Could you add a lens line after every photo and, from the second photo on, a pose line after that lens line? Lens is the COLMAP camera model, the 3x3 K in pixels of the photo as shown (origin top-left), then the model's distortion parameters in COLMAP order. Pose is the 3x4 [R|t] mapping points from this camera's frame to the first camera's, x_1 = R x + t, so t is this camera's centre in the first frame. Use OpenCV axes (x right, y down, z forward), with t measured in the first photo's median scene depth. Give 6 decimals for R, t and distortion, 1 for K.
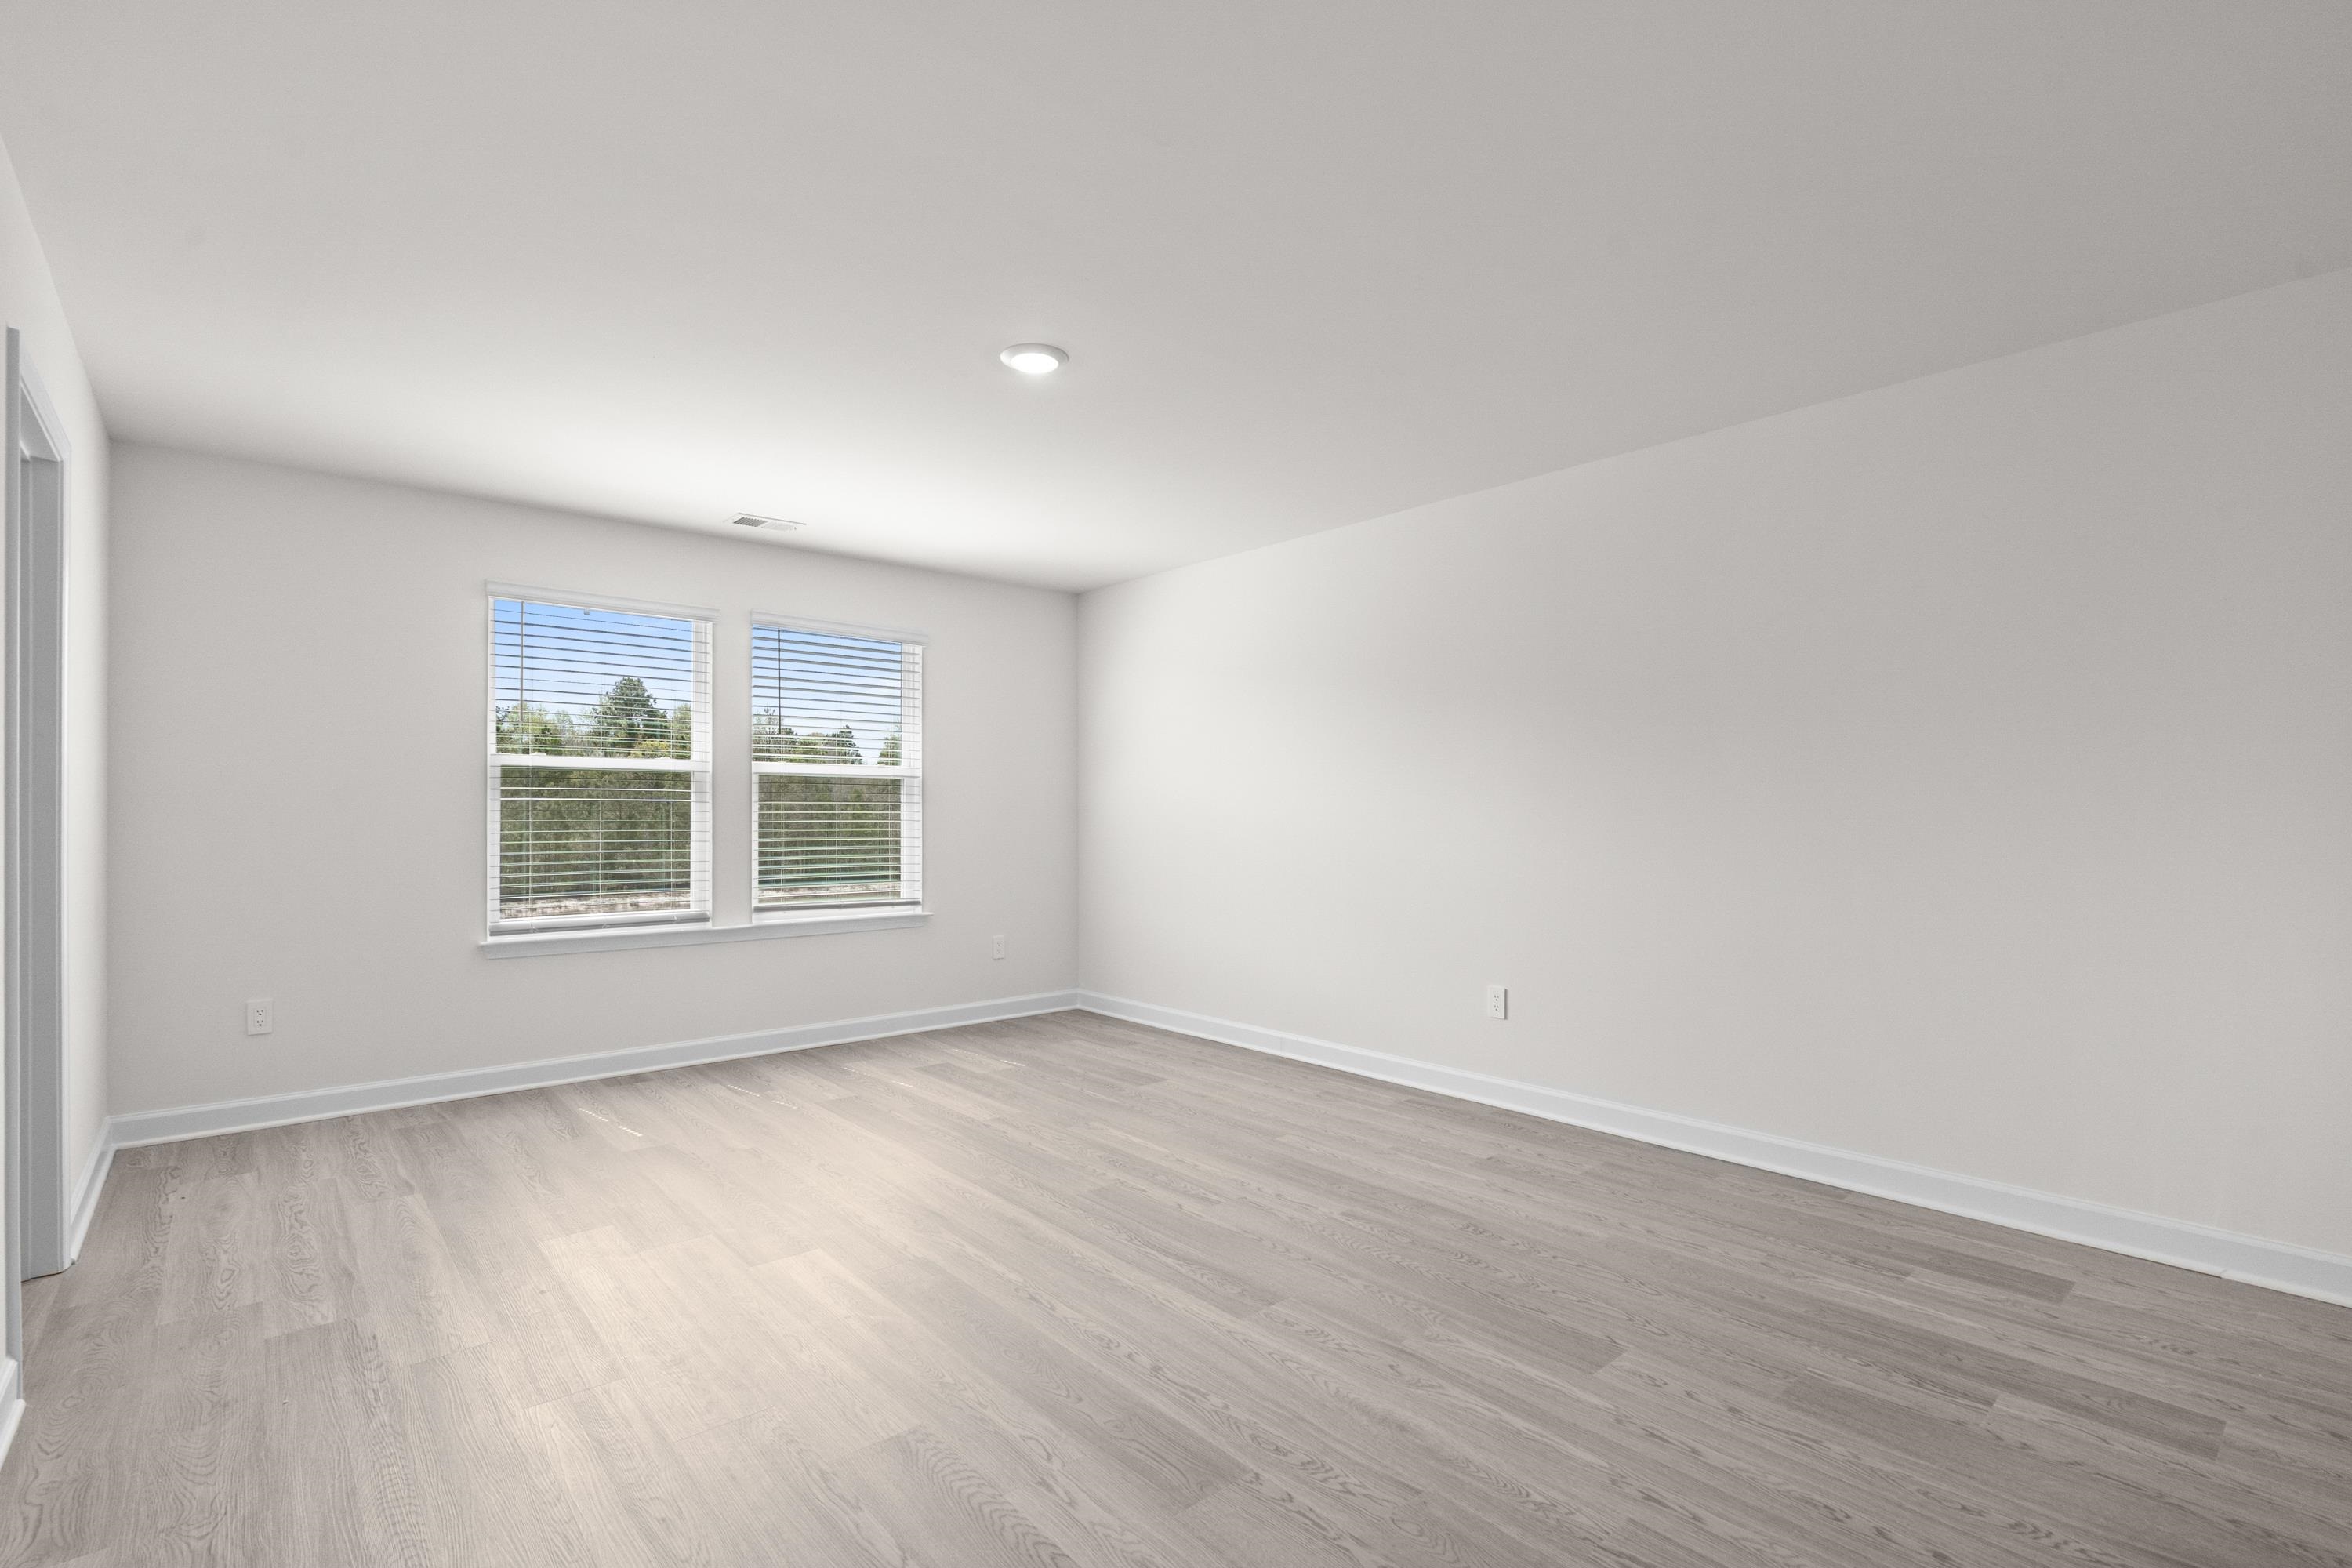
lens RADIAL K [[1074.9, 0, 1163.6], [0, 1074.9, 801.3], [0, 0, 1]] dist [-0.001718, 0.001986]
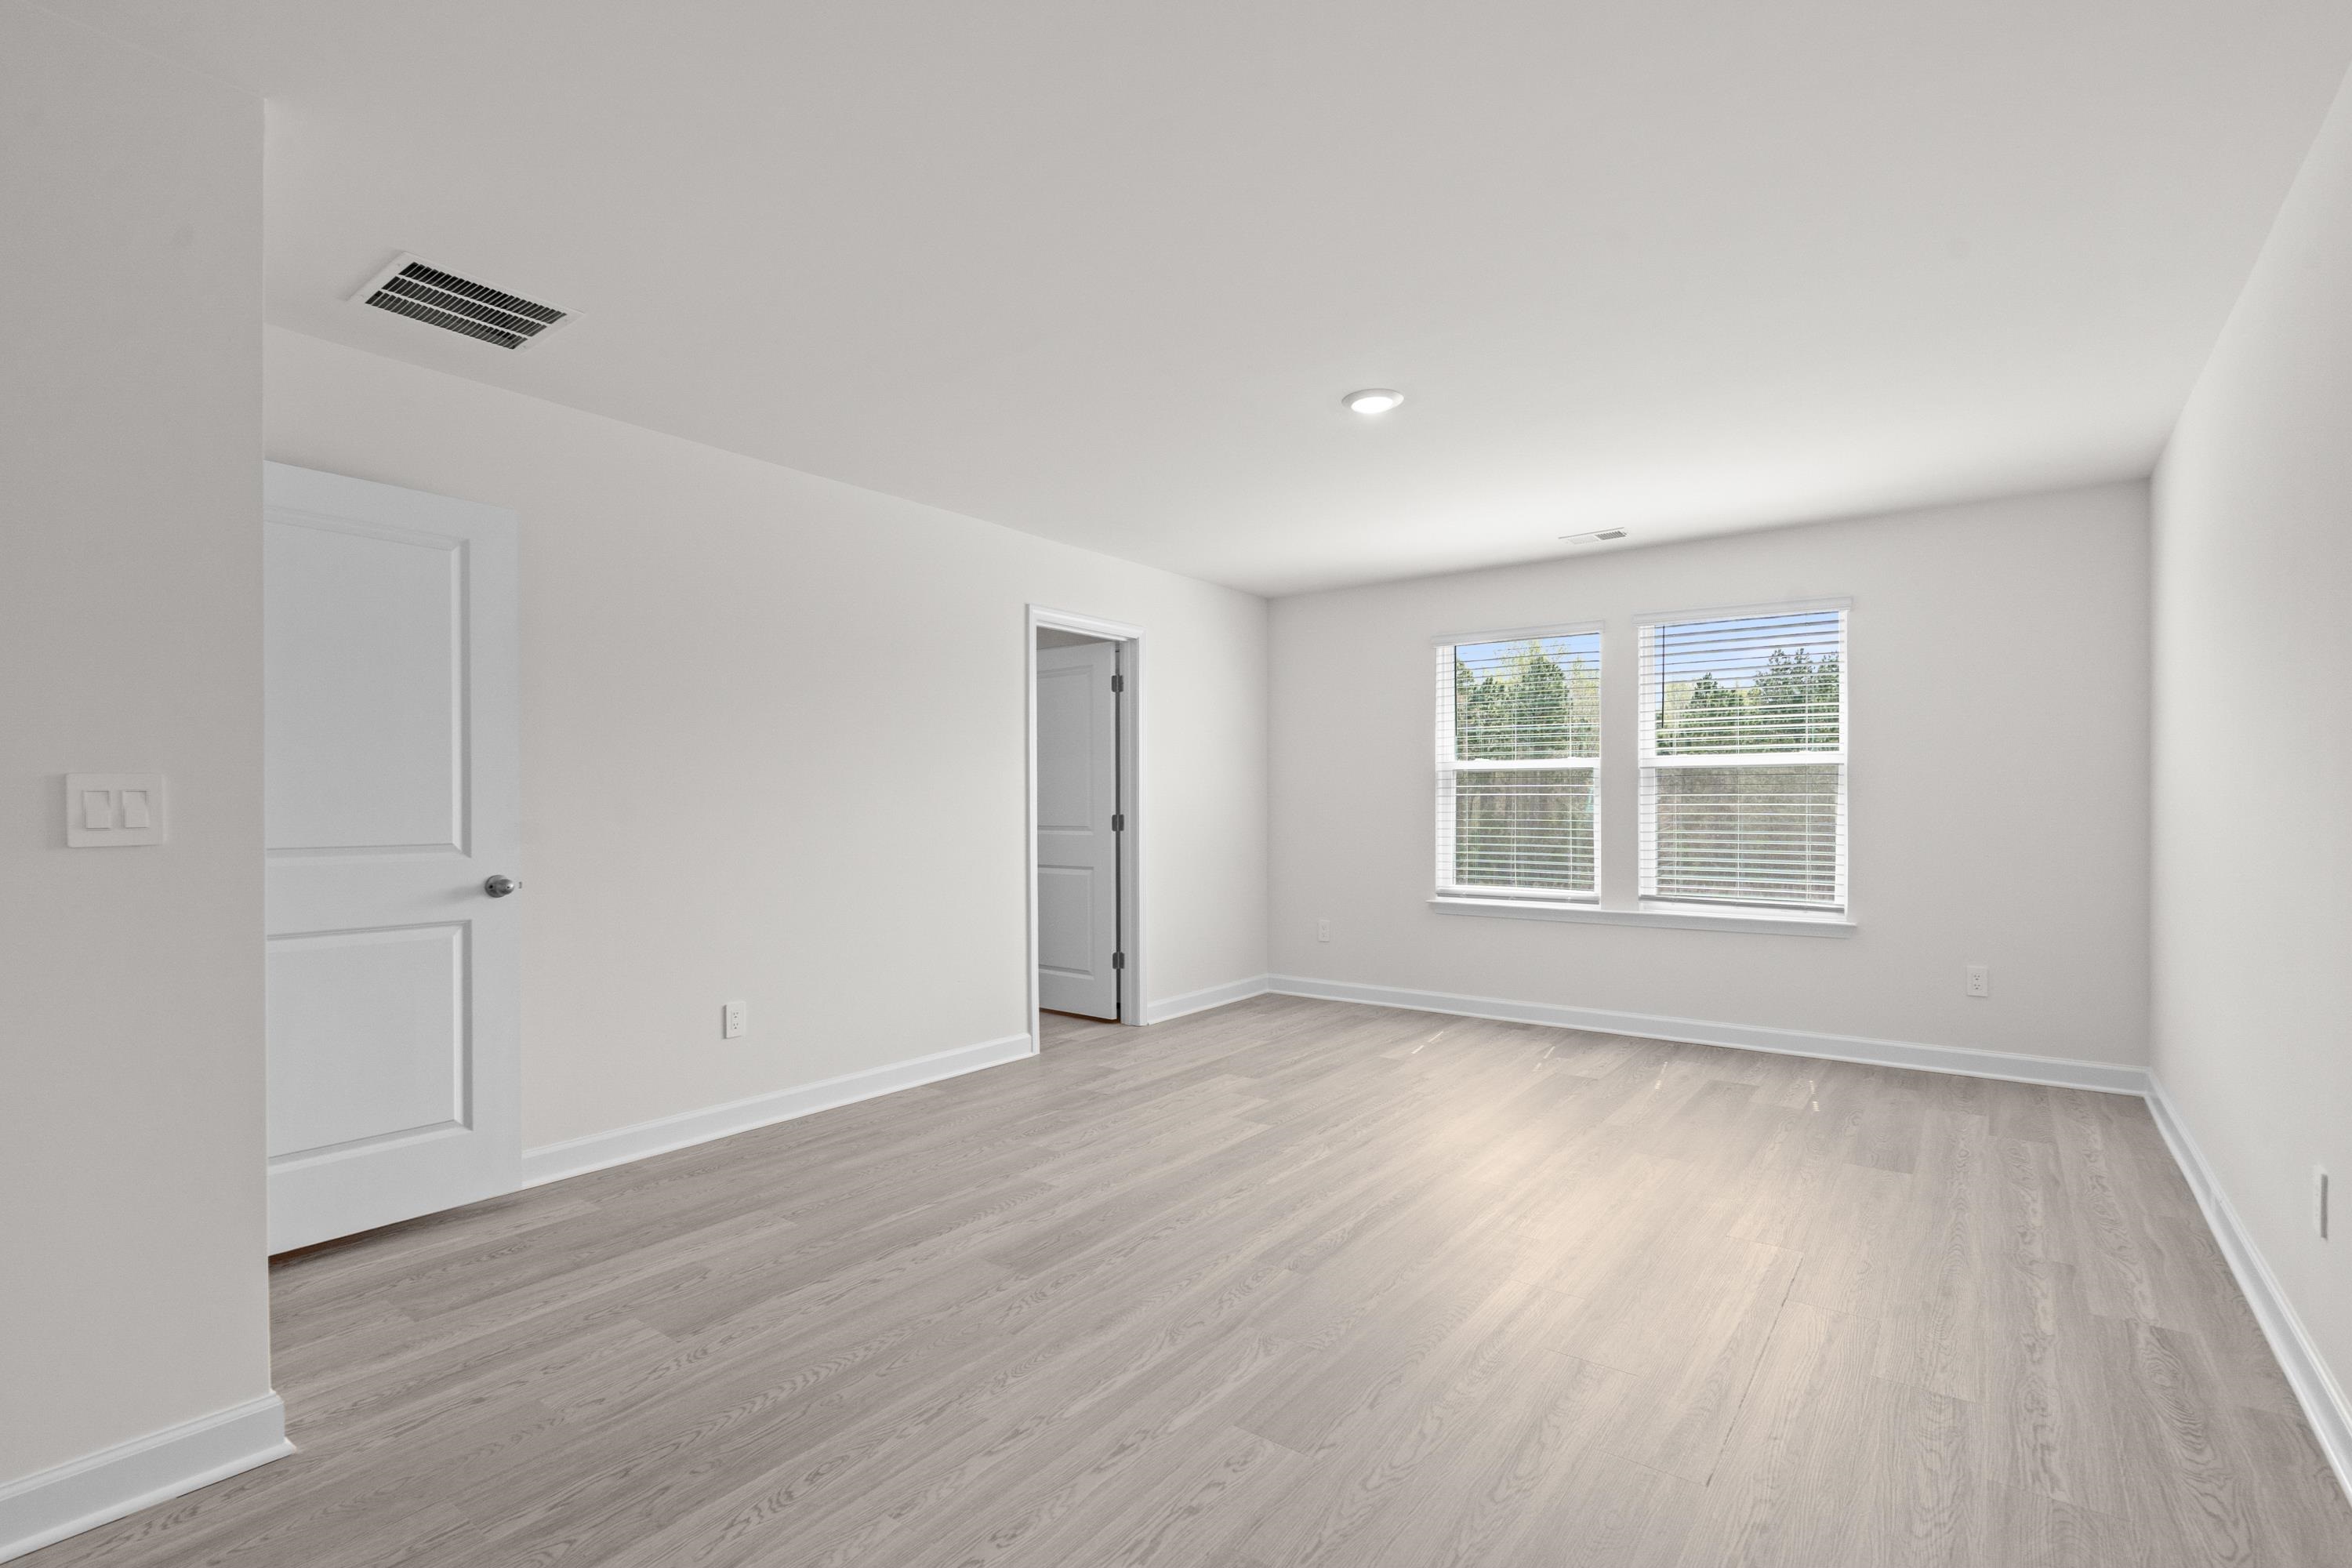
lens RADIAL K [[1074.9, 0, 1168.0], [0, 1074.9, 799.1], [0, 0, 1]] dist [-0.001718, 0.001986]
pose [[0.208565, -0.007287, -0.977981, 0.805236], [0.012759, 0.999907, -0.004730, 0.004859], [0.977925, -0.011491, 0.208639, 0.479633]]
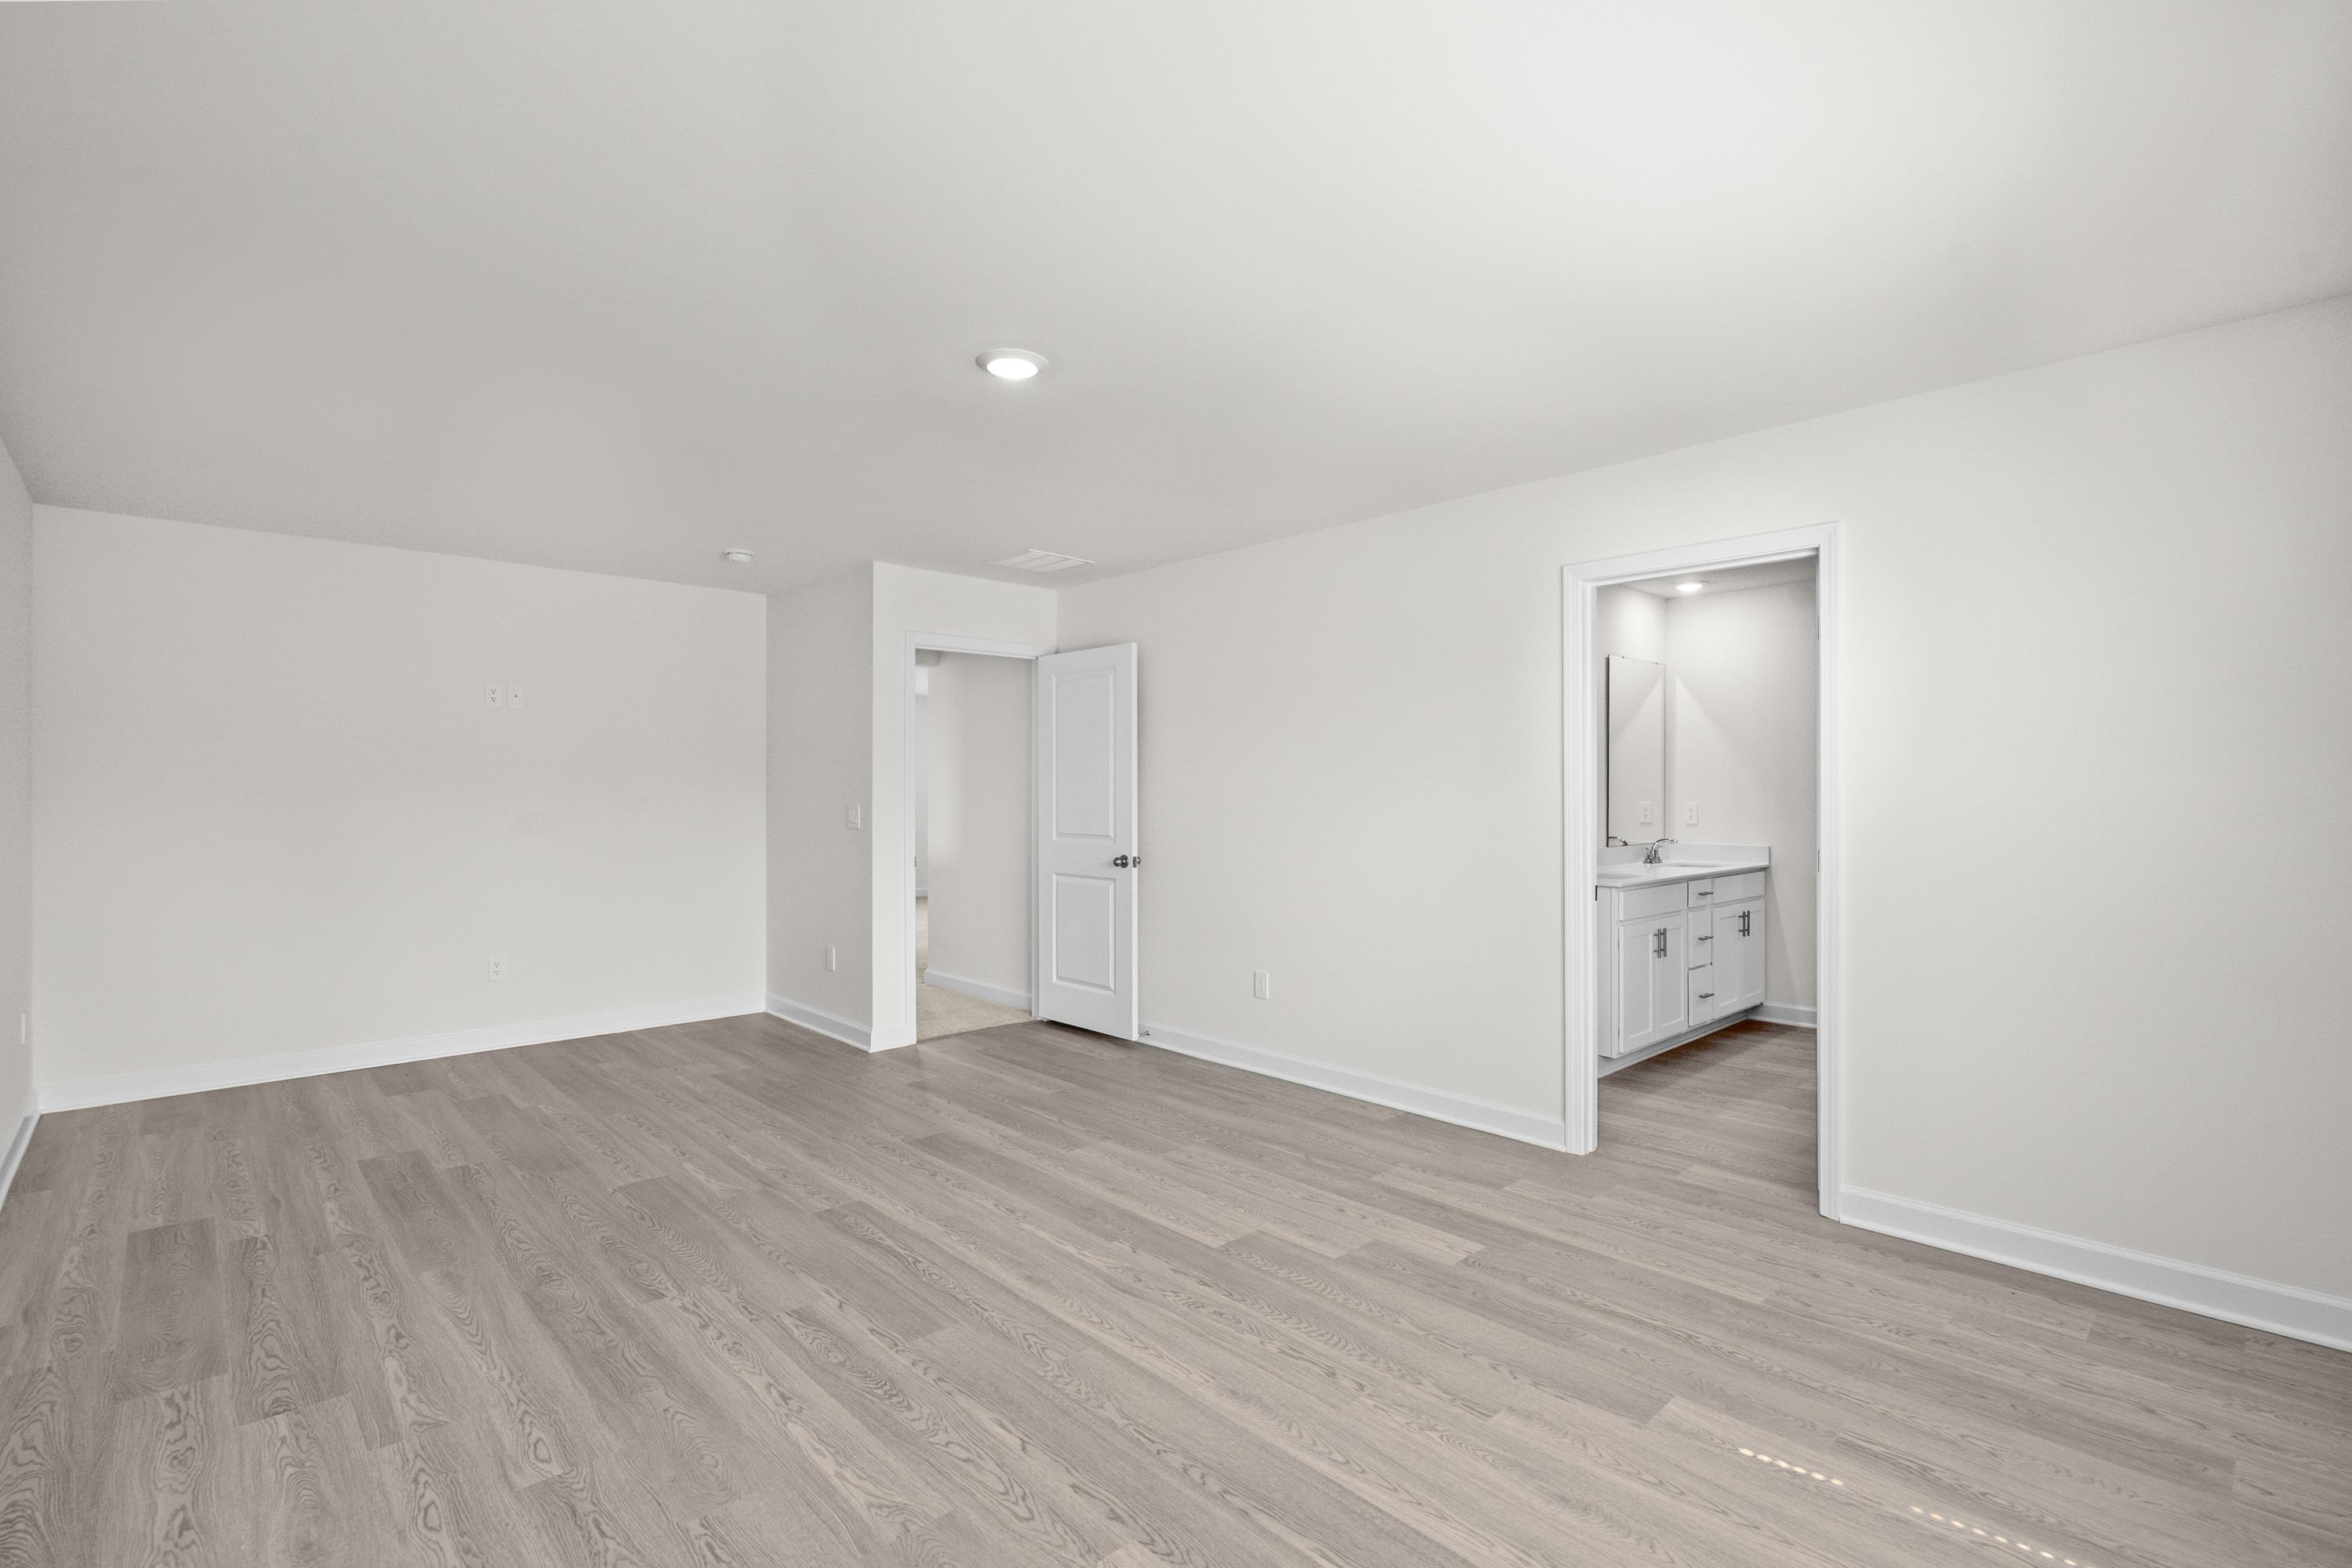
lens RADIAL K [[1074.9, 0, 1182.1], [0, 1074.9, 766.3], [0, 0, 1]] dist [-0.001718, 0.001986]
pose [[-0.998873, -0.000438, -0.047456, -0.193452], [0.001136, 0.999450, -0.033153, -0.020610], [0.047444, -0.033170, -0.998323, 1.691560]]
